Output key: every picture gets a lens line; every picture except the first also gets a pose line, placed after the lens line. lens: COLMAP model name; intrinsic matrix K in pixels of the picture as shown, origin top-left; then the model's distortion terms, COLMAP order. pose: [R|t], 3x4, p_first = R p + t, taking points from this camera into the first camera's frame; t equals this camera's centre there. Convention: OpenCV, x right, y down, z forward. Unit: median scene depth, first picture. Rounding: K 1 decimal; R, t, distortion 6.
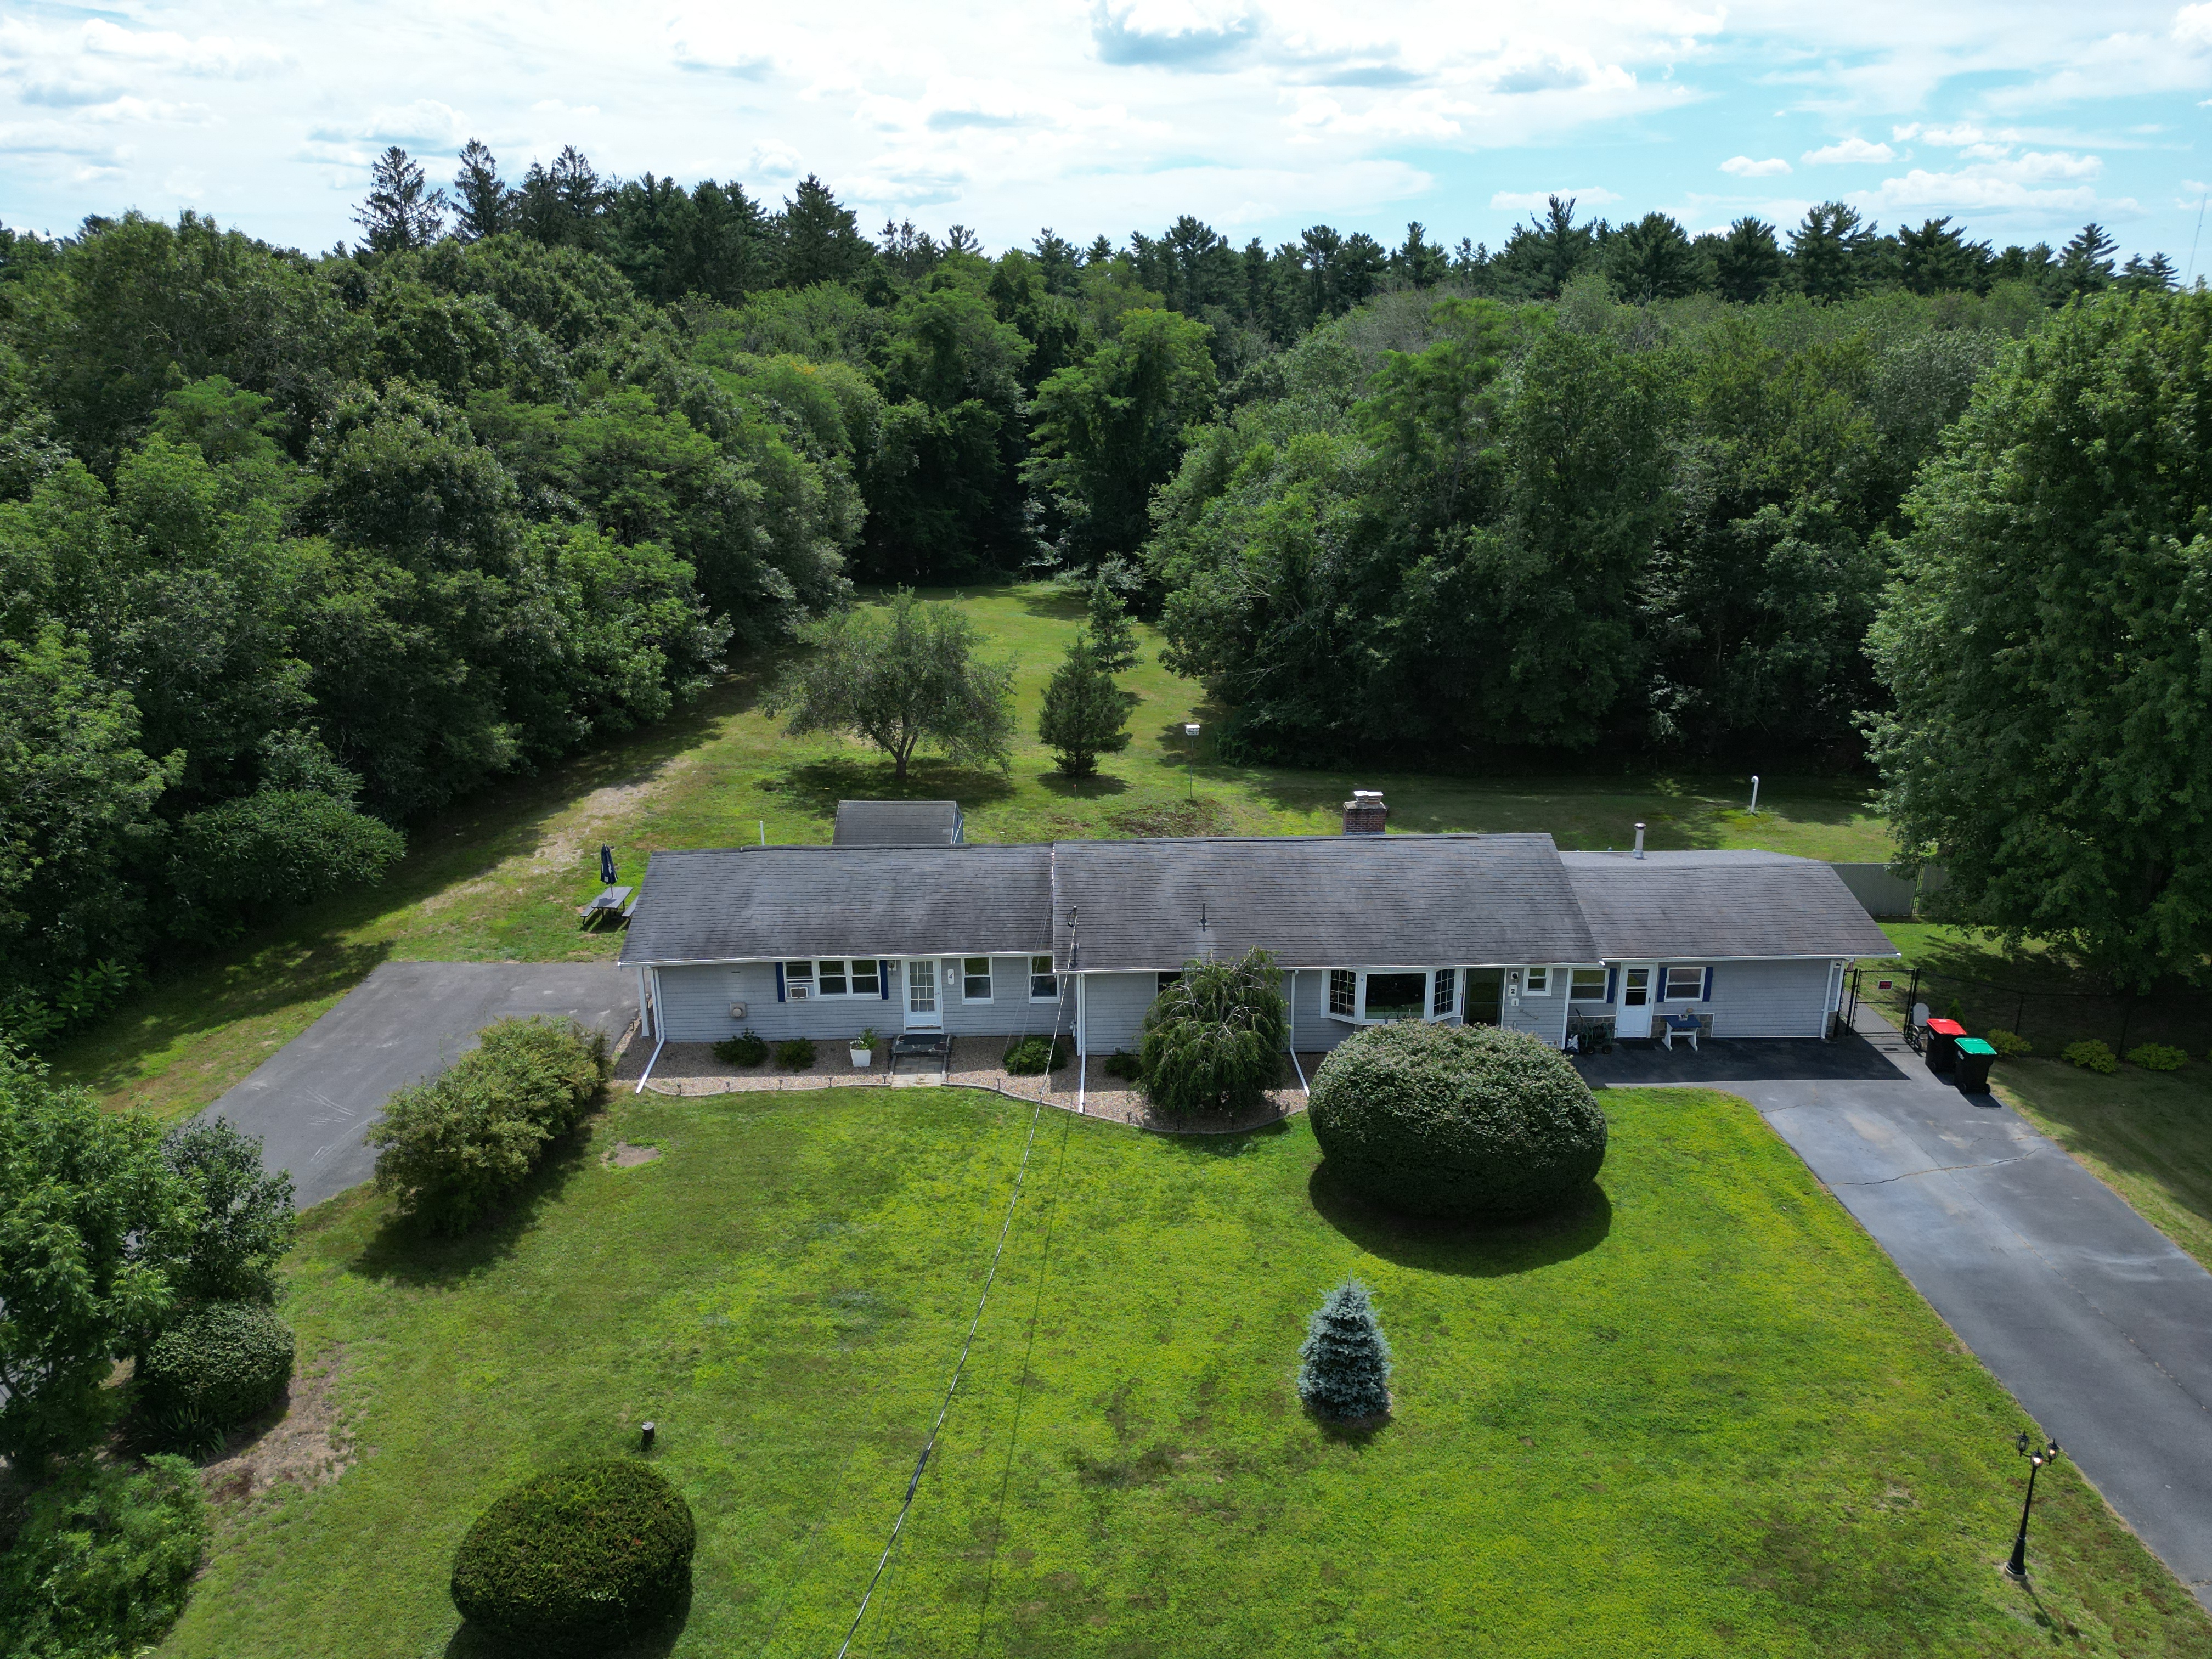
lens RADIAL K [[1551.6, 0, 1106.0], [0, 1551.6, 829.5], [0, 0, 1]] dist [0.070211, -0.074693]
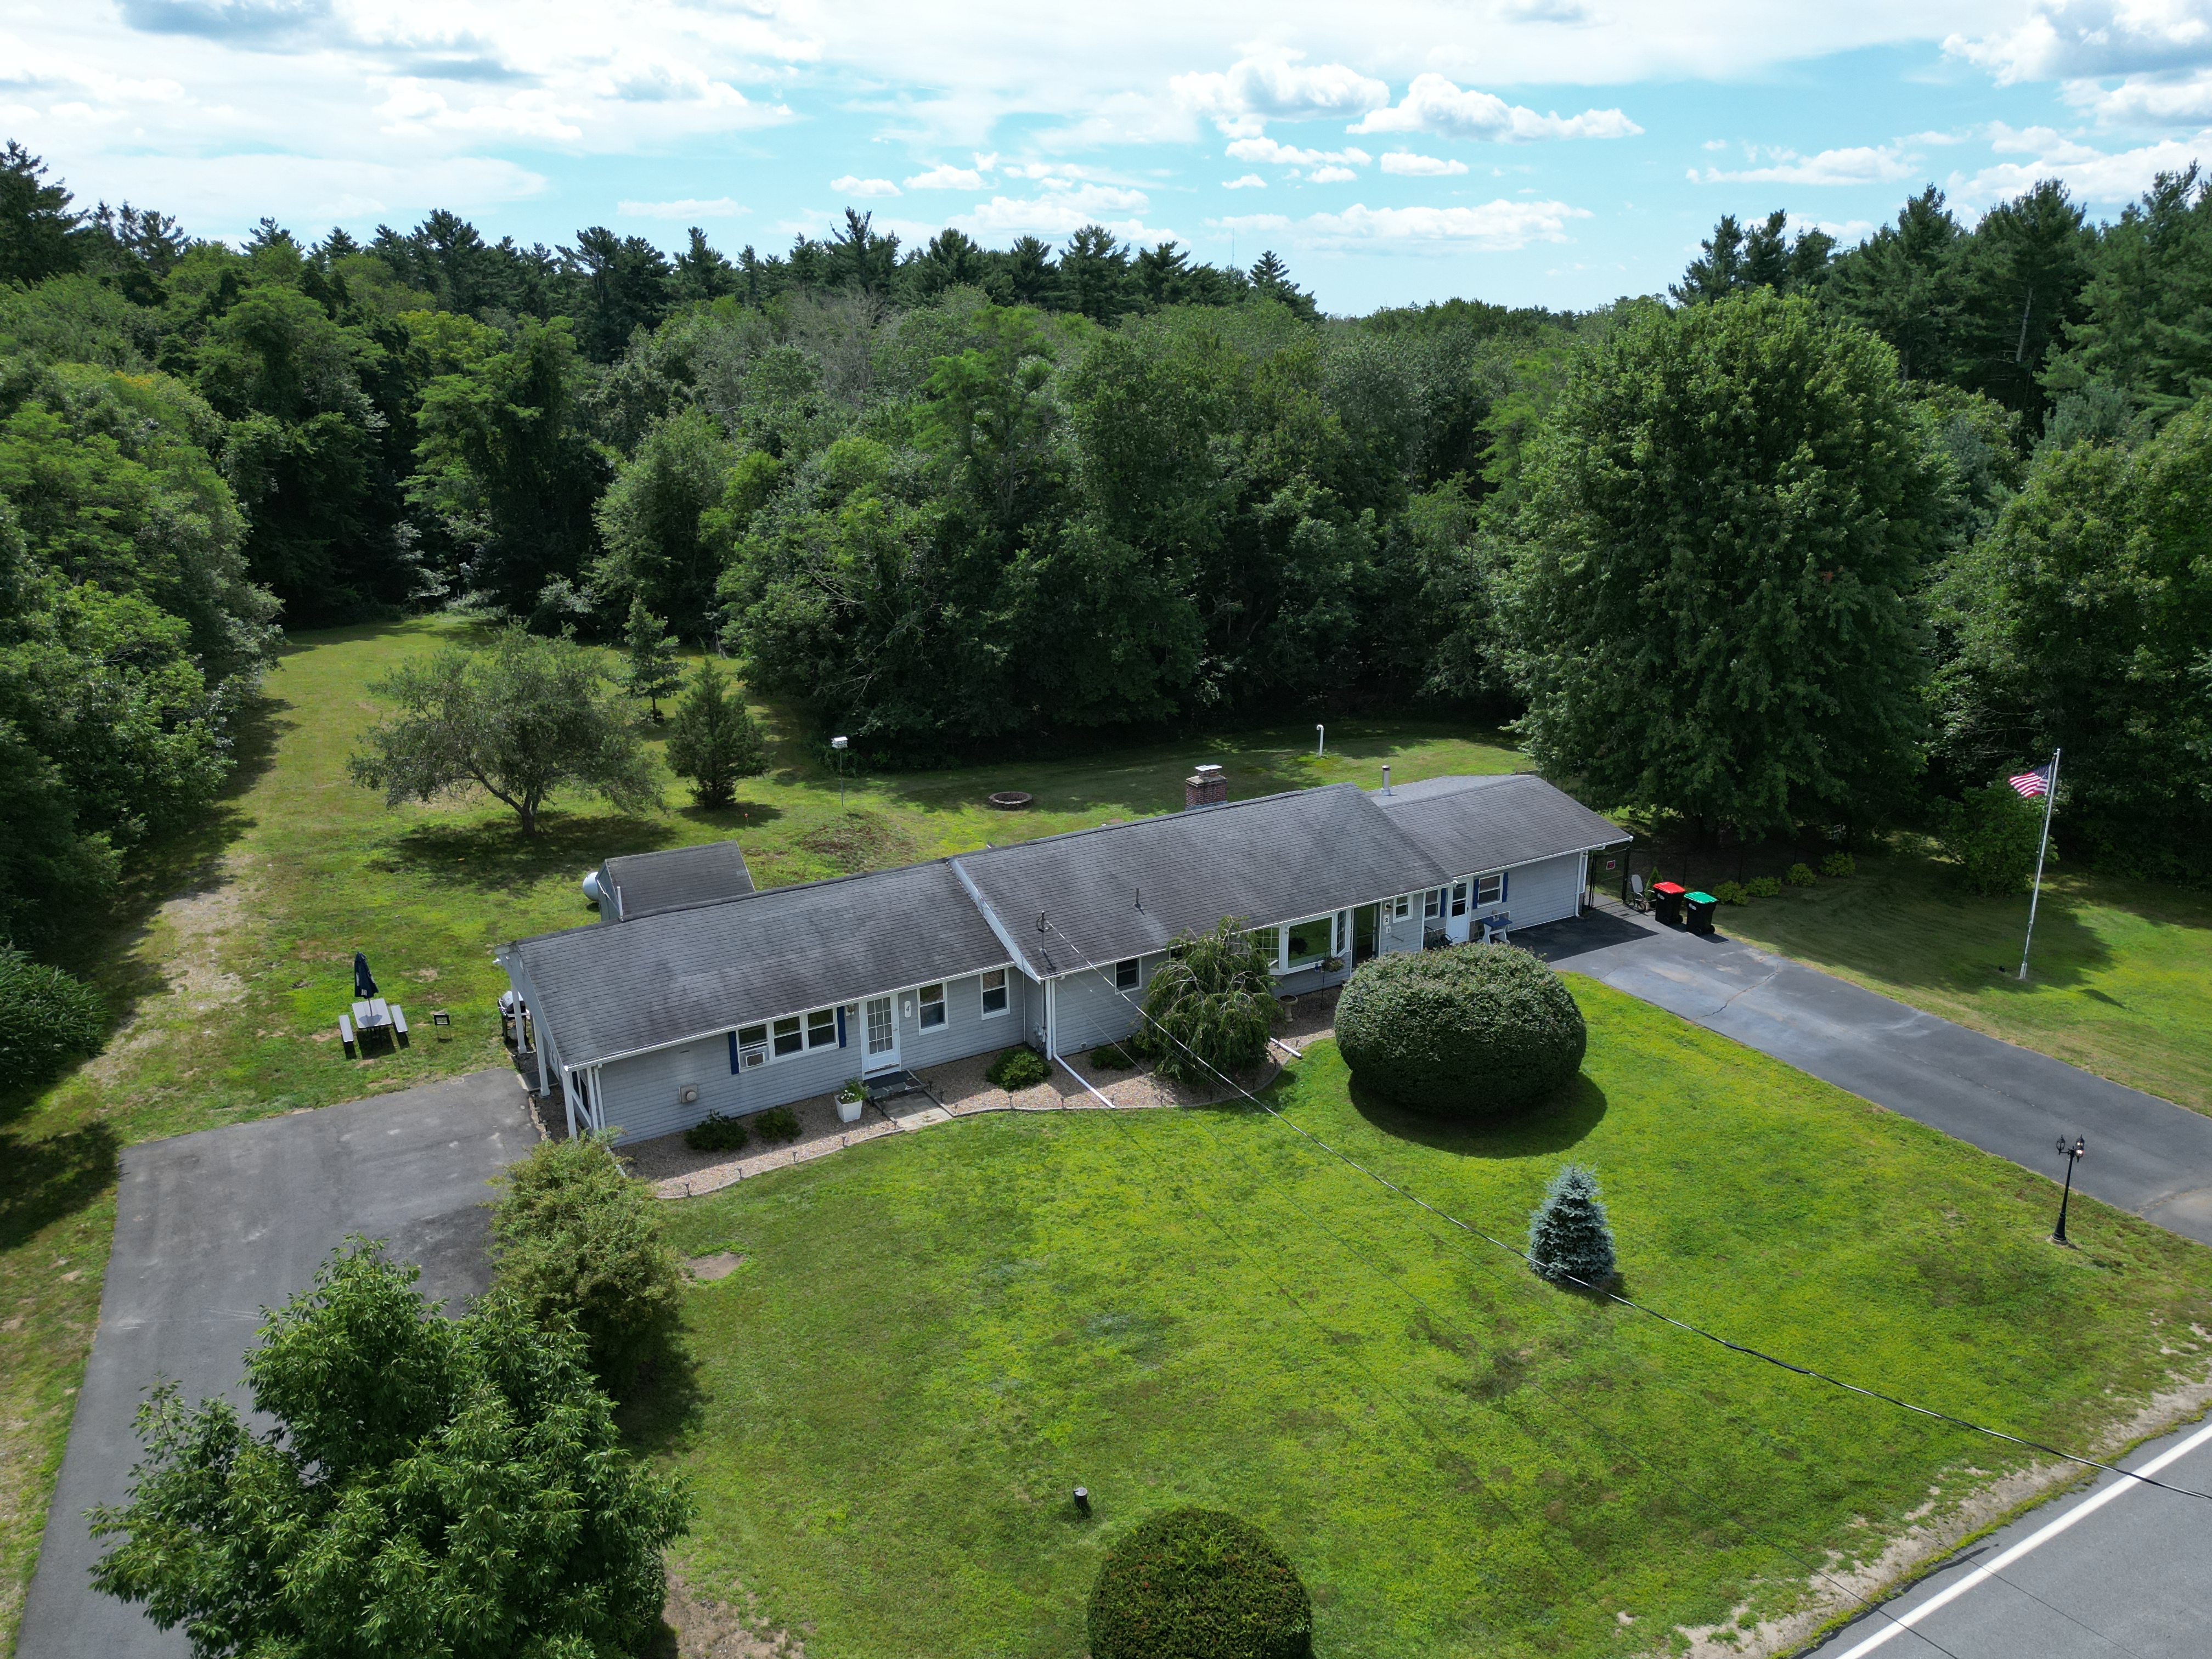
lens RADIAL K [[1551.6, 0, 1106.0], [0, 1551.6, 829.5], [0, 0, 1]] dist [0.070211, -0.074693]
pose [[0.875429, -0.146502, 0.460609, -0.413819], [0.148491, 0.988391, 0.032148, -0.026986], [-0.459972, 0.040253, 0.887021, 0.088642]]
